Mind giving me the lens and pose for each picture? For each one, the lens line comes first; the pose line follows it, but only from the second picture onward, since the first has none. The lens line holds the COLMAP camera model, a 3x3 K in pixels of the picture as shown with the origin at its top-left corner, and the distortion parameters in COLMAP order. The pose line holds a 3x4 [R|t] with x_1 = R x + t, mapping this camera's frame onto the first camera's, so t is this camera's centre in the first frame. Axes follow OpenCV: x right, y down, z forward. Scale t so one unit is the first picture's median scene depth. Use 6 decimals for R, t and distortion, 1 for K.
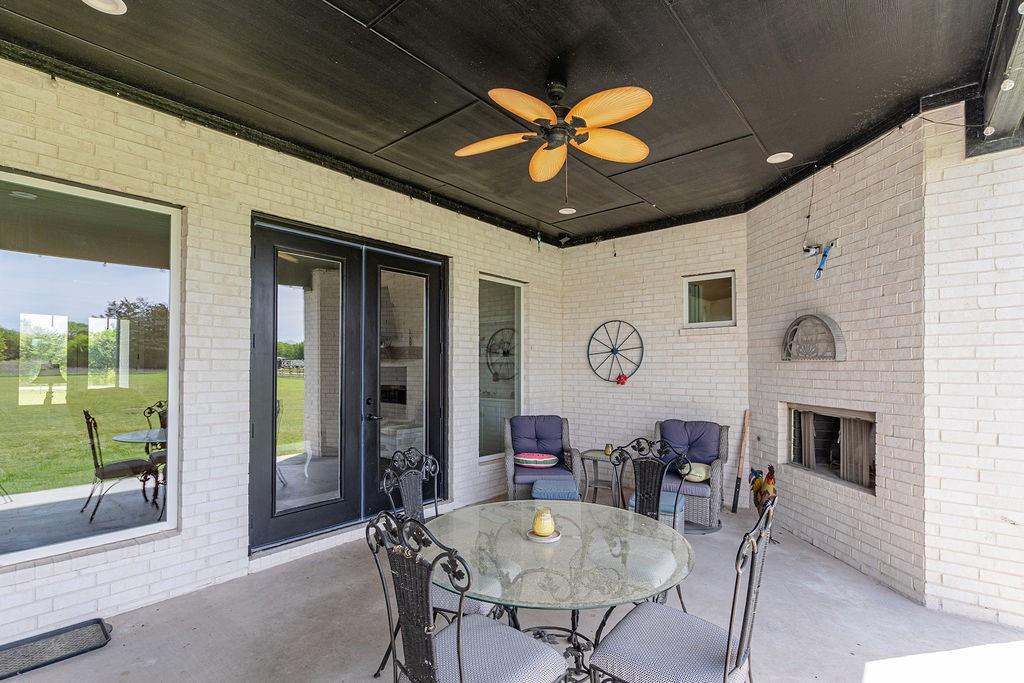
lens RADIAL K [[476.4, 0, 518.5], [0, 476.4, 361.2], [0, 0, 1]] dist [-0.008973, -0.000270]
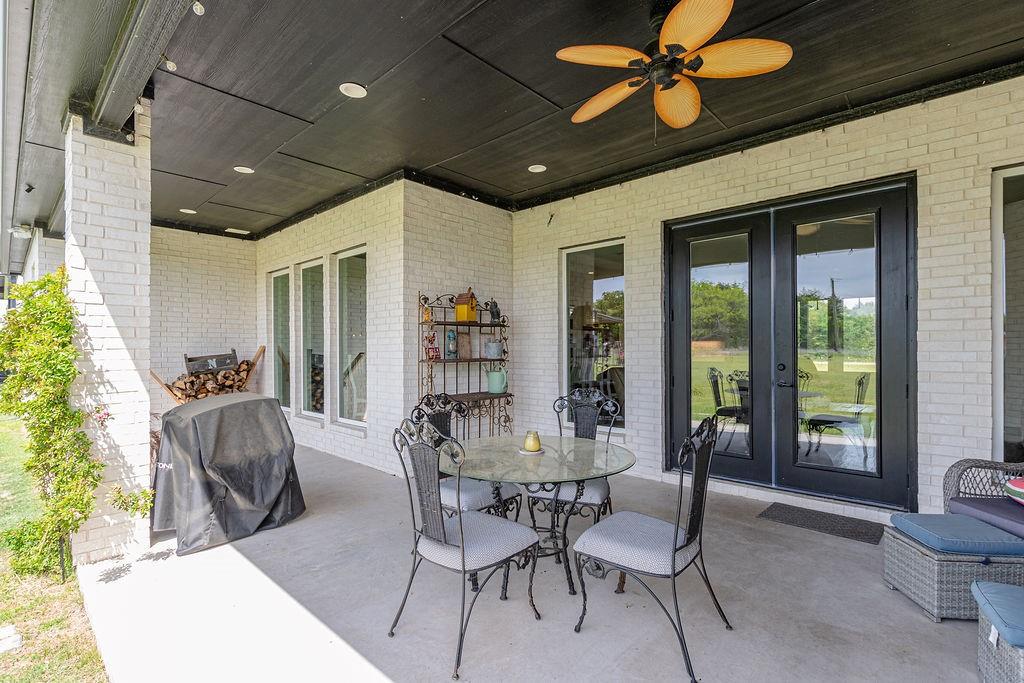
lens RADIAL K [[476.4, 0, 512.5], [0, 476.4, 348.0], [0, 0, 1]] dist [-0.008973, -0.000270]
pose [[-0.063941, -0.007010, -0.997929, 0.849314], [0.017177, 0.999819, -0.008124, 0.055778], [0.997806, -0.017661, -0.063809, 0.646271]]
